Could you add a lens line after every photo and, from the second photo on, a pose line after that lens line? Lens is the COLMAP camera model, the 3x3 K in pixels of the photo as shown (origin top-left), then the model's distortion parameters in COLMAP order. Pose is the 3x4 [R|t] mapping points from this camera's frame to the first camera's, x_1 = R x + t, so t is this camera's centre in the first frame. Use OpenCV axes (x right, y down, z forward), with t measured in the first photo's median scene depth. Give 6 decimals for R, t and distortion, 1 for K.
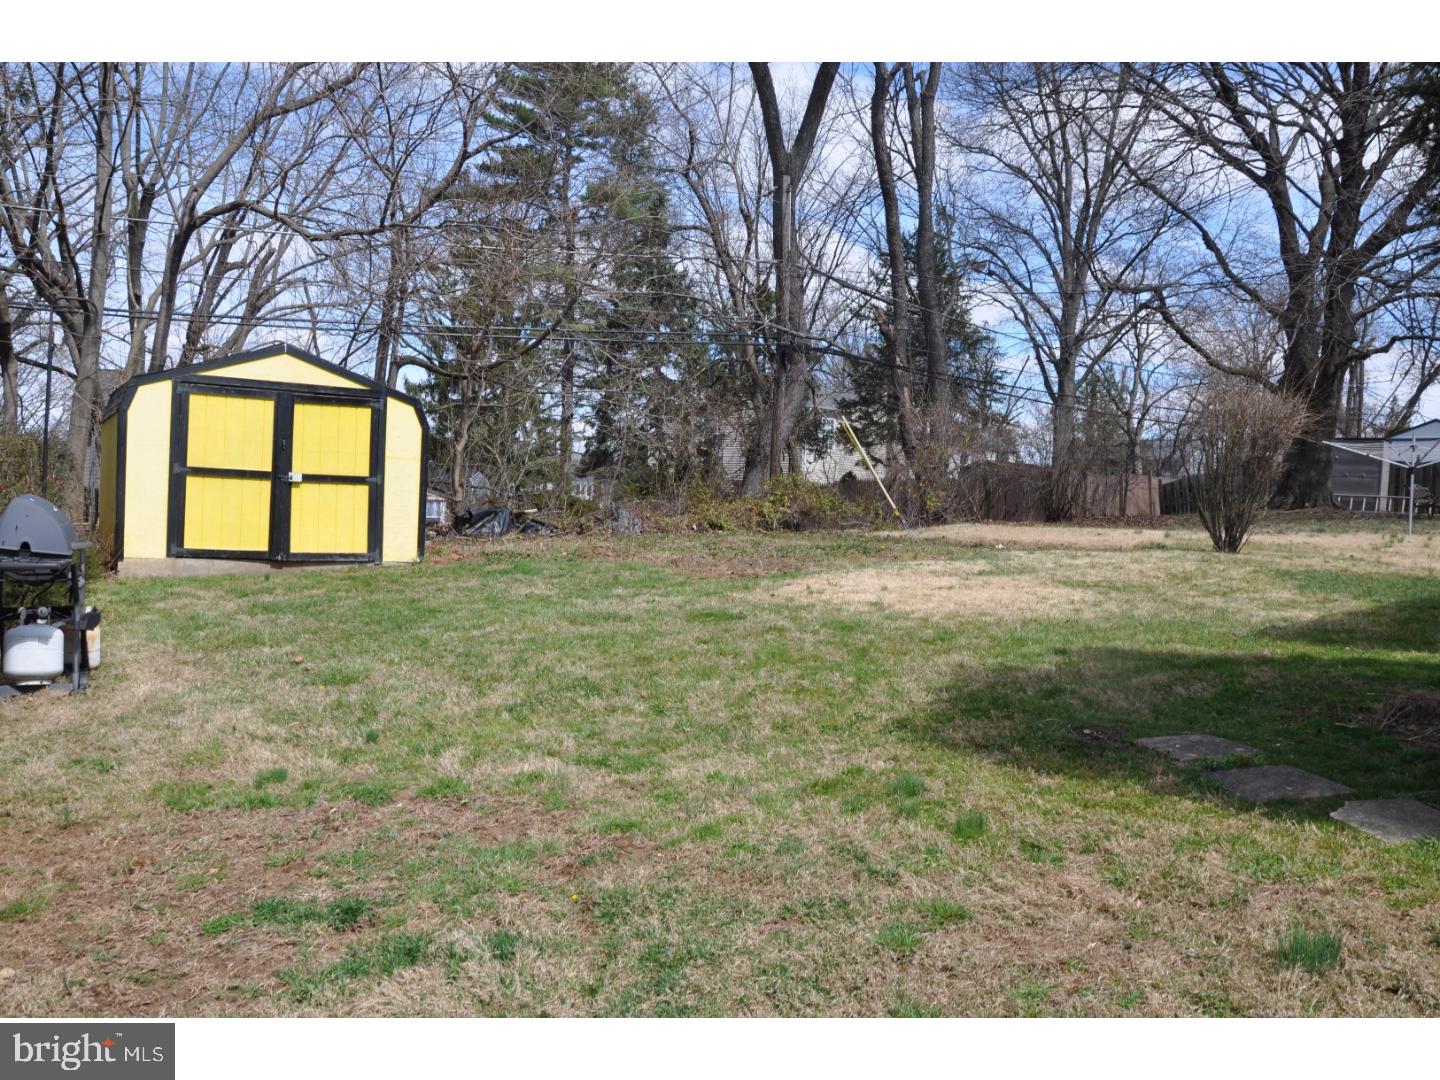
lens RADIAL K [[1271.5, 0, 720.0], [0, 1271.5, 540.0], [0, 0, 1]] dist [0.004701, 0.006538]
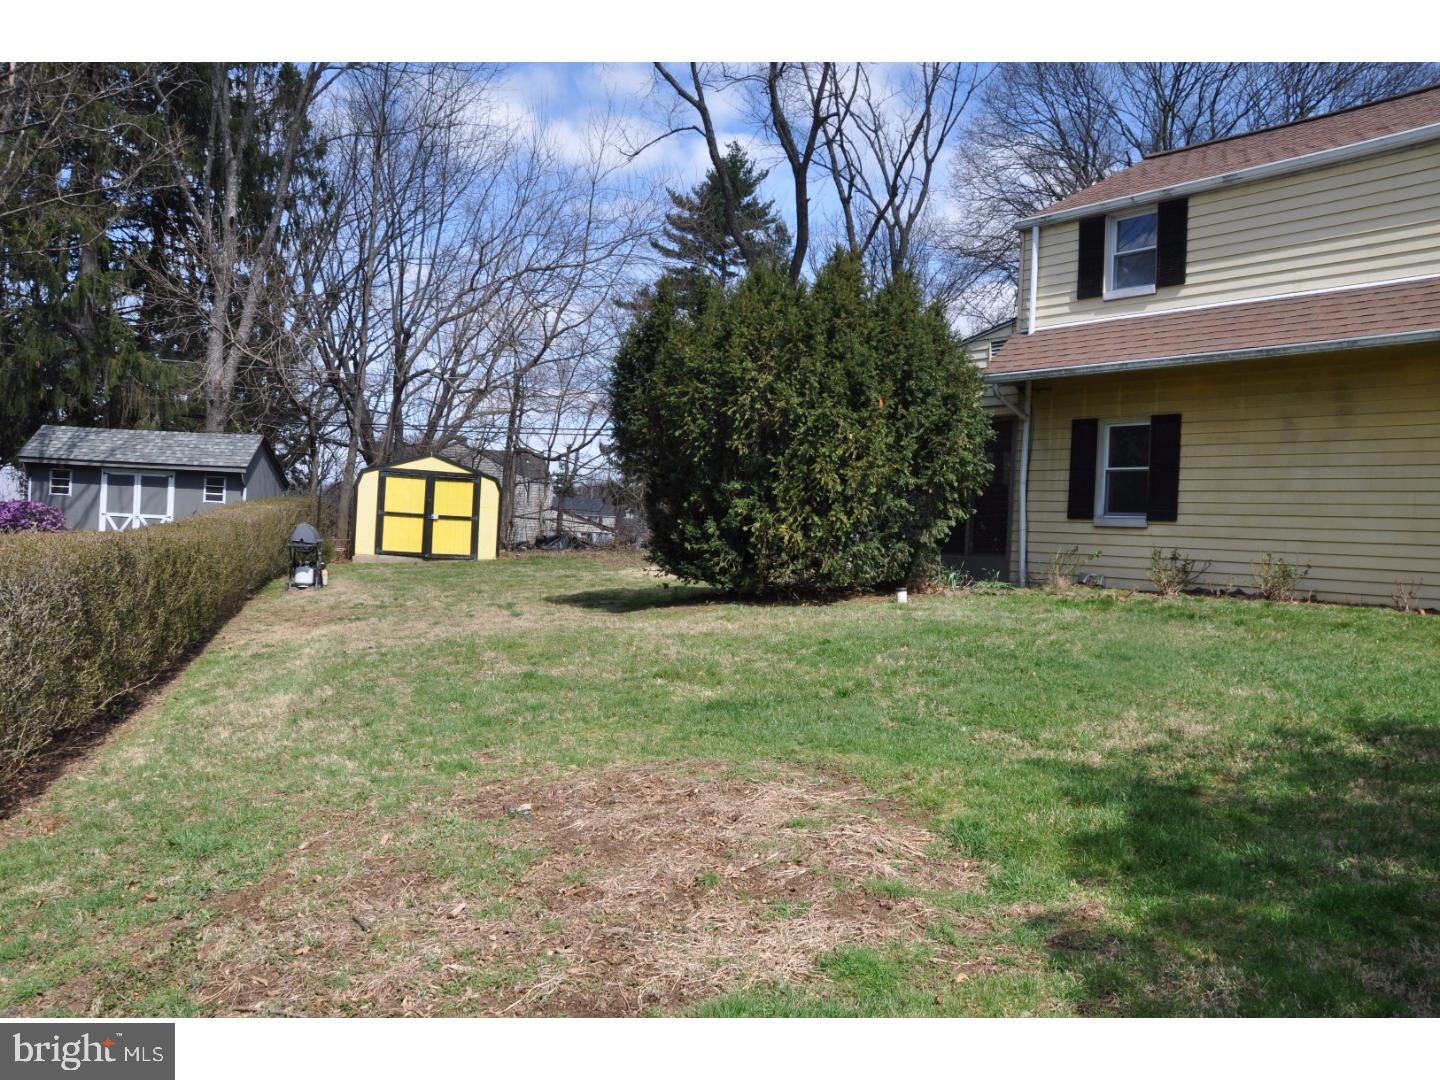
lens RADIAL K [[1161.3, 0, 744.7], [0, 1161.3, 539.3], [0, 0, 1]] dist [-0.045371, 0.004100]
pose [[0.985801, 0.013077, -0.167409, 0.471061], [-0.018132, 0.999423, -0.028704, 0.031509], [0.166937, 0.031332, 0.985470, -0.754705]]
